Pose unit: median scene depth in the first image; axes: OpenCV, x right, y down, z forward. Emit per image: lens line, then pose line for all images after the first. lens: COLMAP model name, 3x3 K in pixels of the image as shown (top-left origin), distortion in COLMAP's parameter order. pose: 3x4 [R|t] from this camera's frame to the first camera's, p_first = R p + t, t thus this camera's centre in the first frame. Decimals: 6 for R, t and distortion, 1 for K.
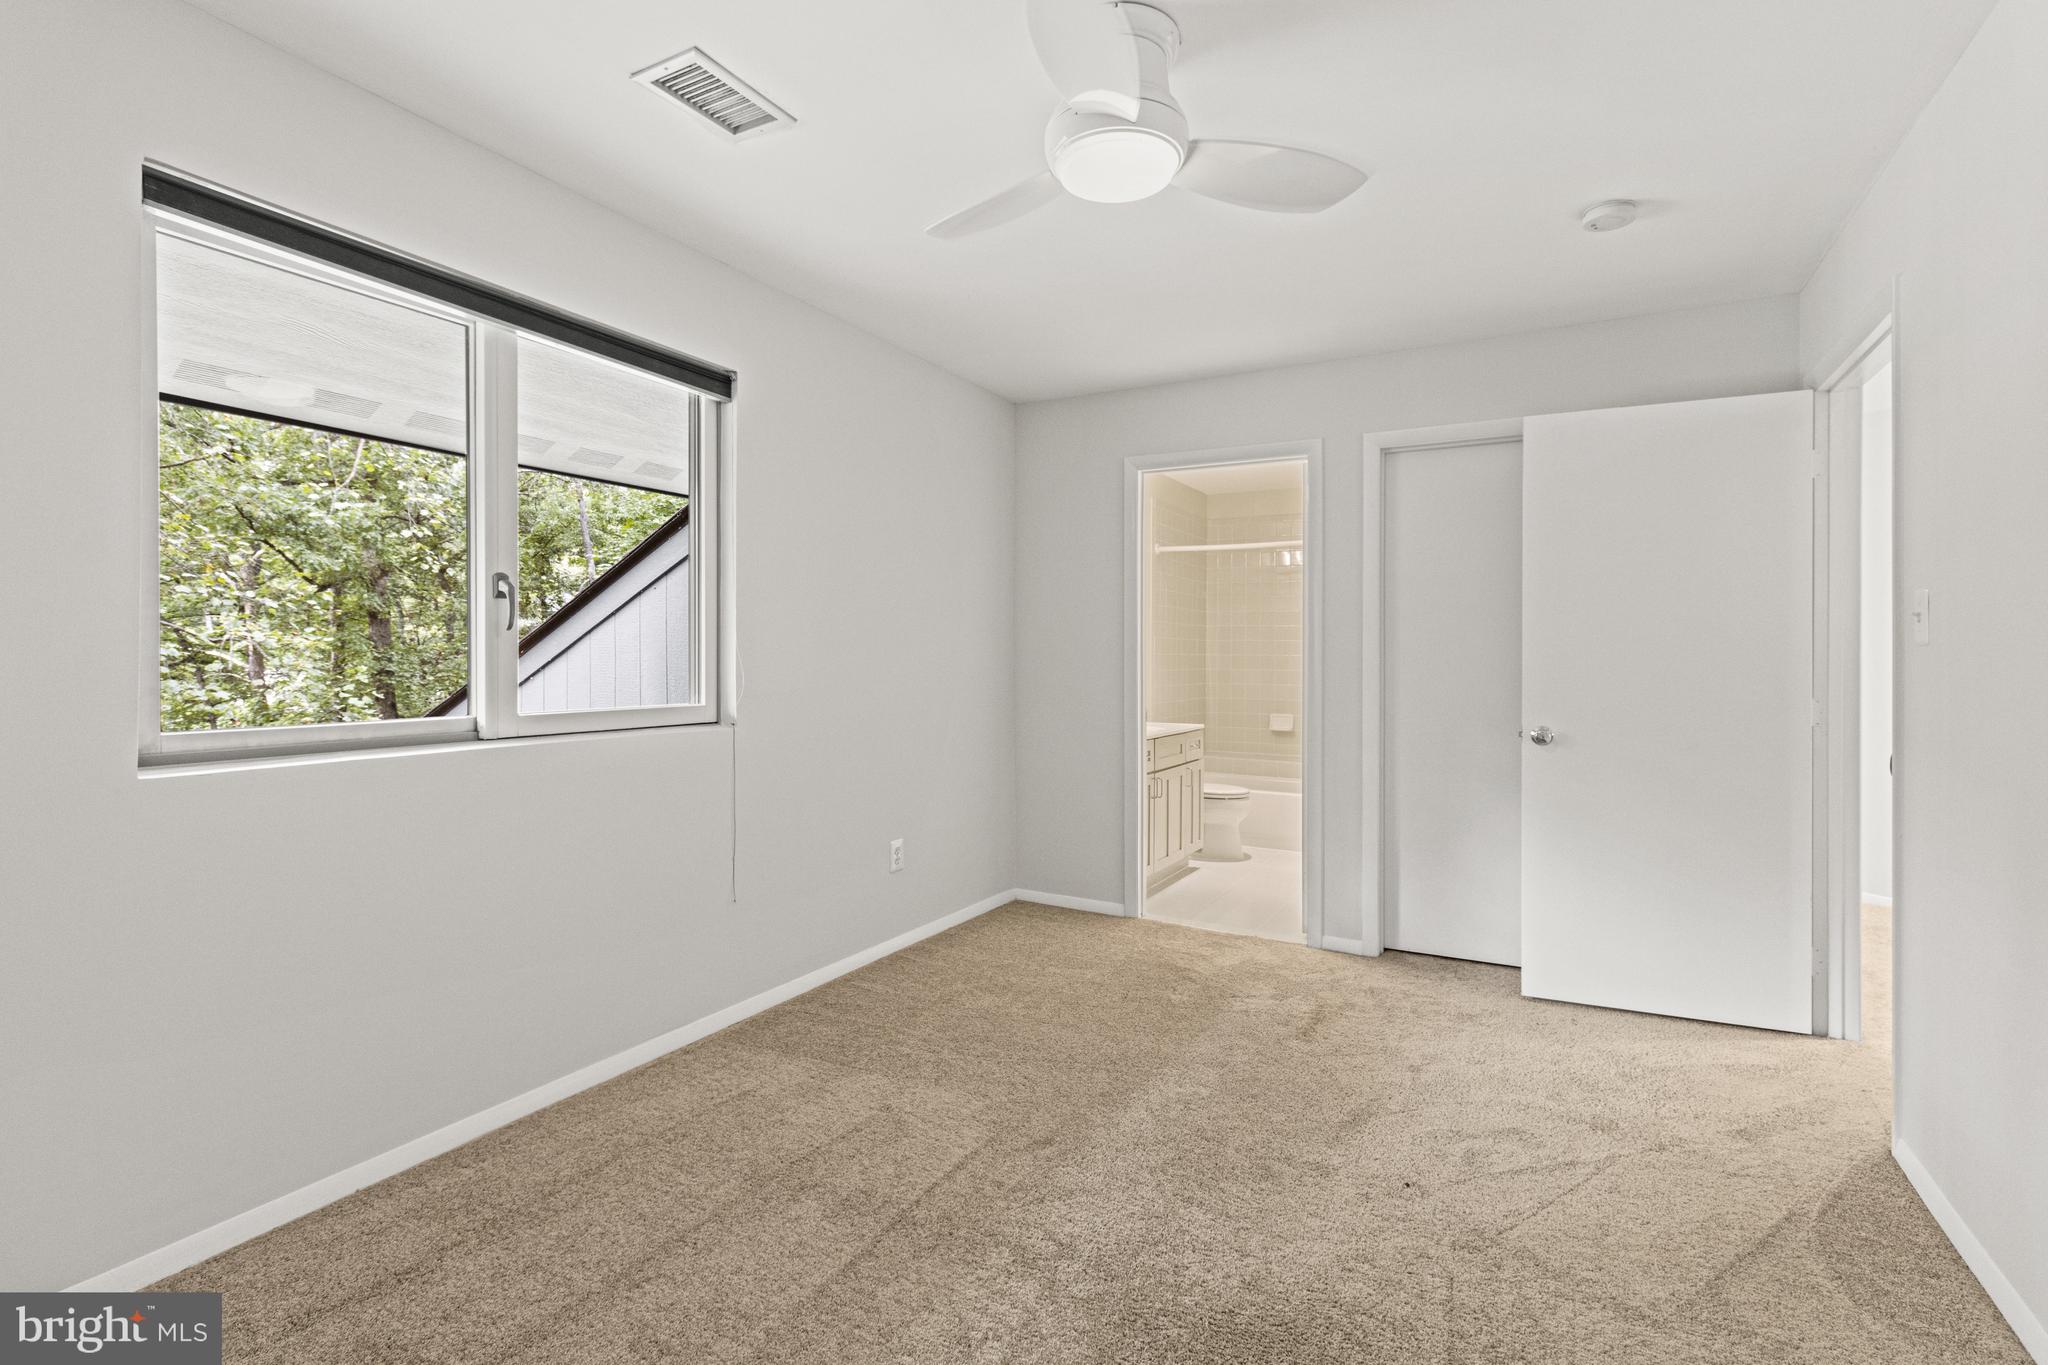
lens RADIAL K [[969.4, 0, 1020.7], [0, 969.4, 658.2], [0, 0, 1]] dist [-0.003029, 0.000440]
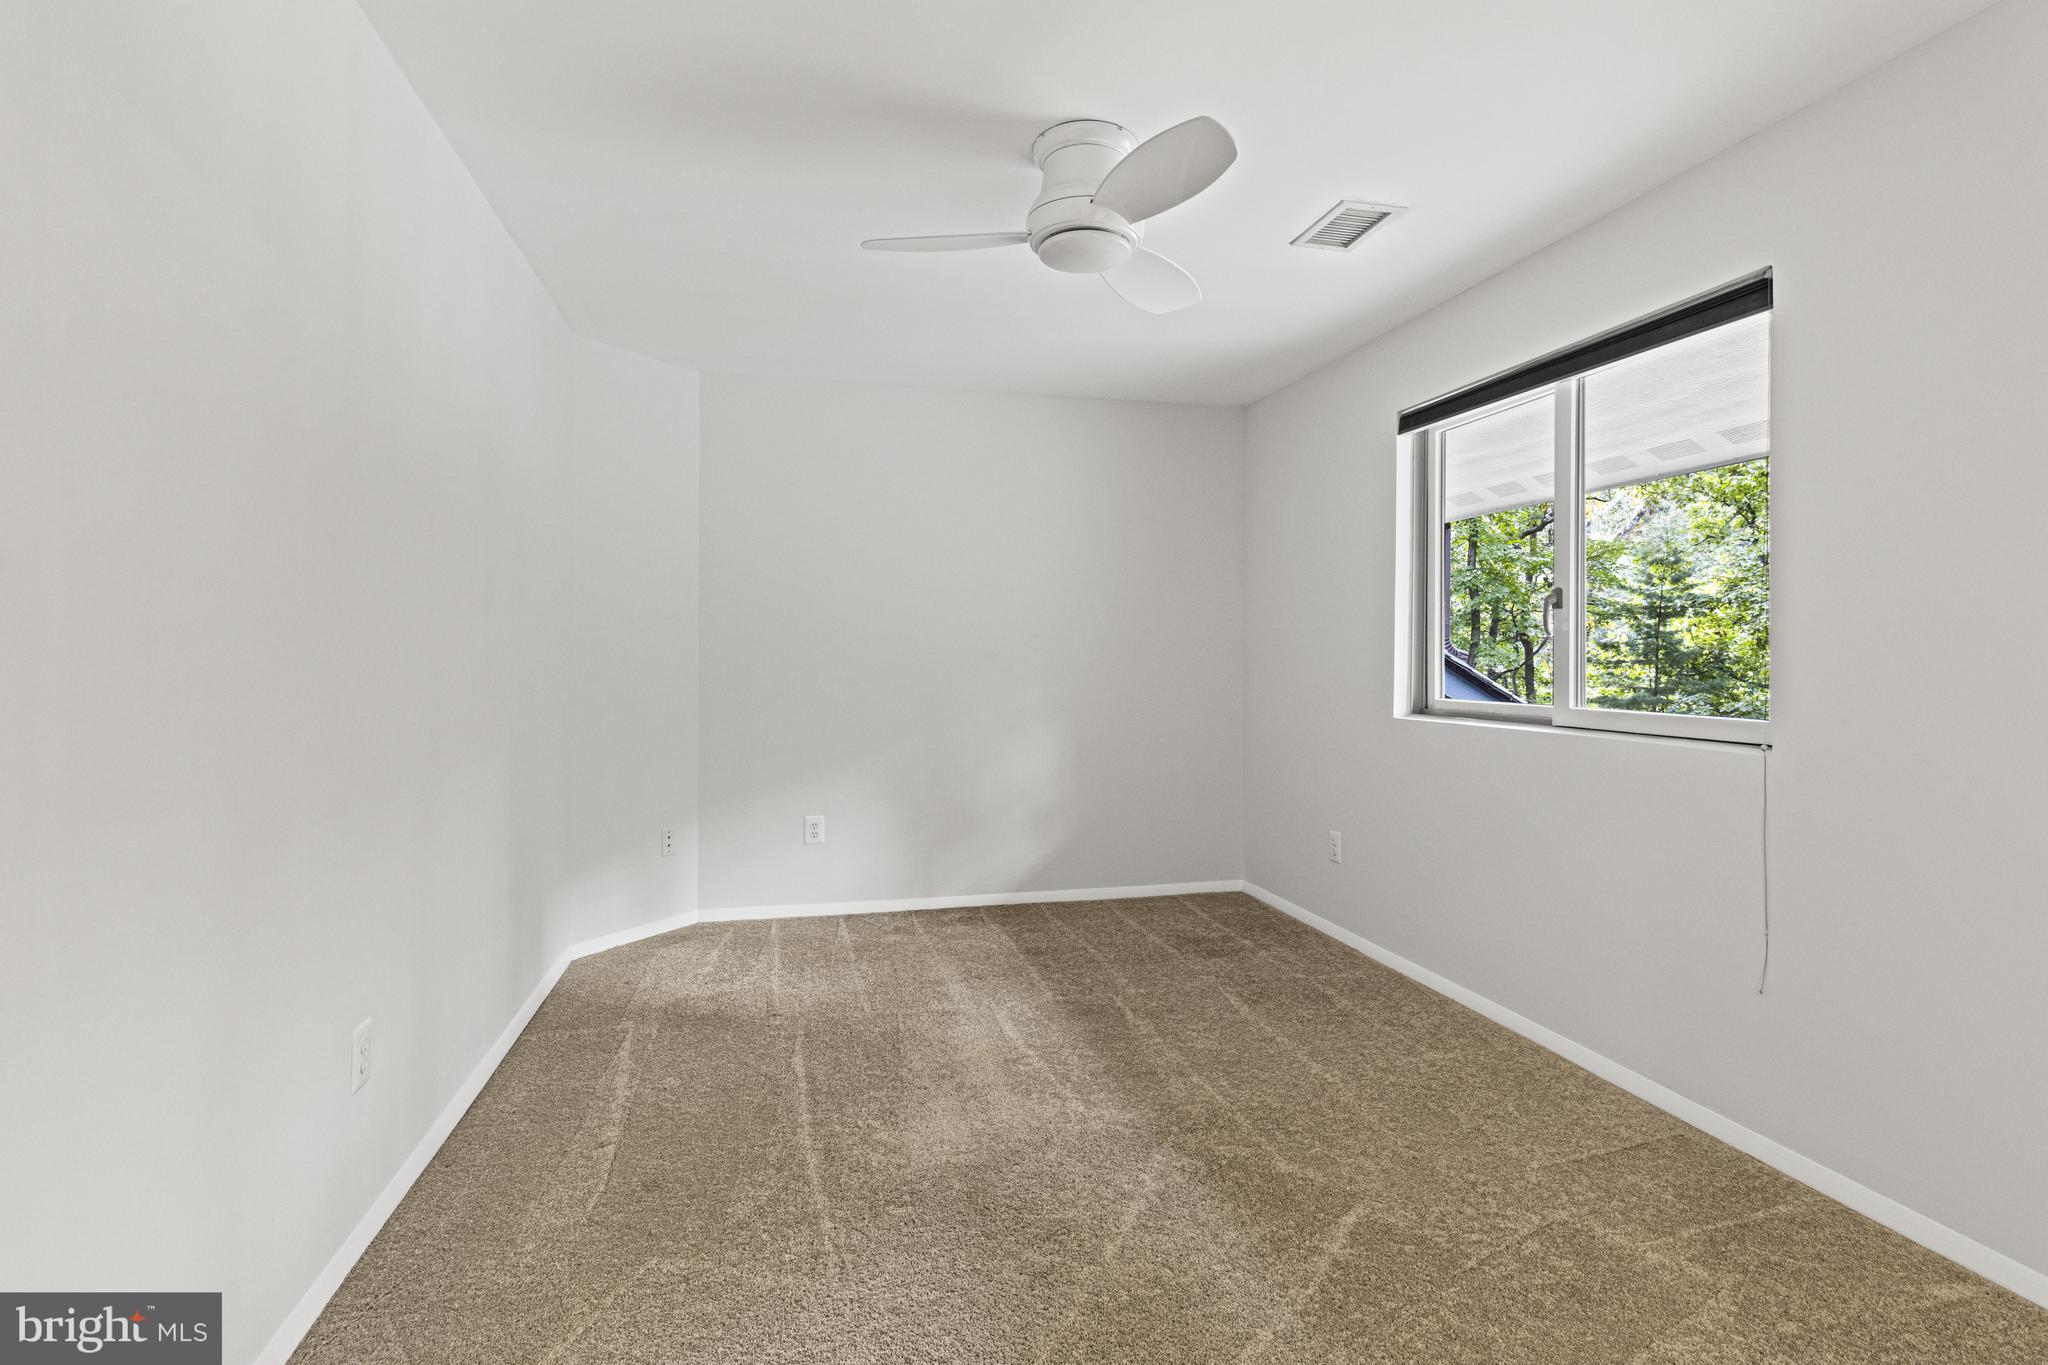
lens RADIAL K [[969.4, 0, 1020.7], [0, 969.4, 658.2], [0, 0, 1]] dist [-0.003029, 0.000440]
pose [[-0.745588, -0.009290, -0.666343, 0.732732], [-0.007482, 0.999957, -0.005569, 0.010213], [0.666366, 0.000834, -0.745625, 1.394851]]
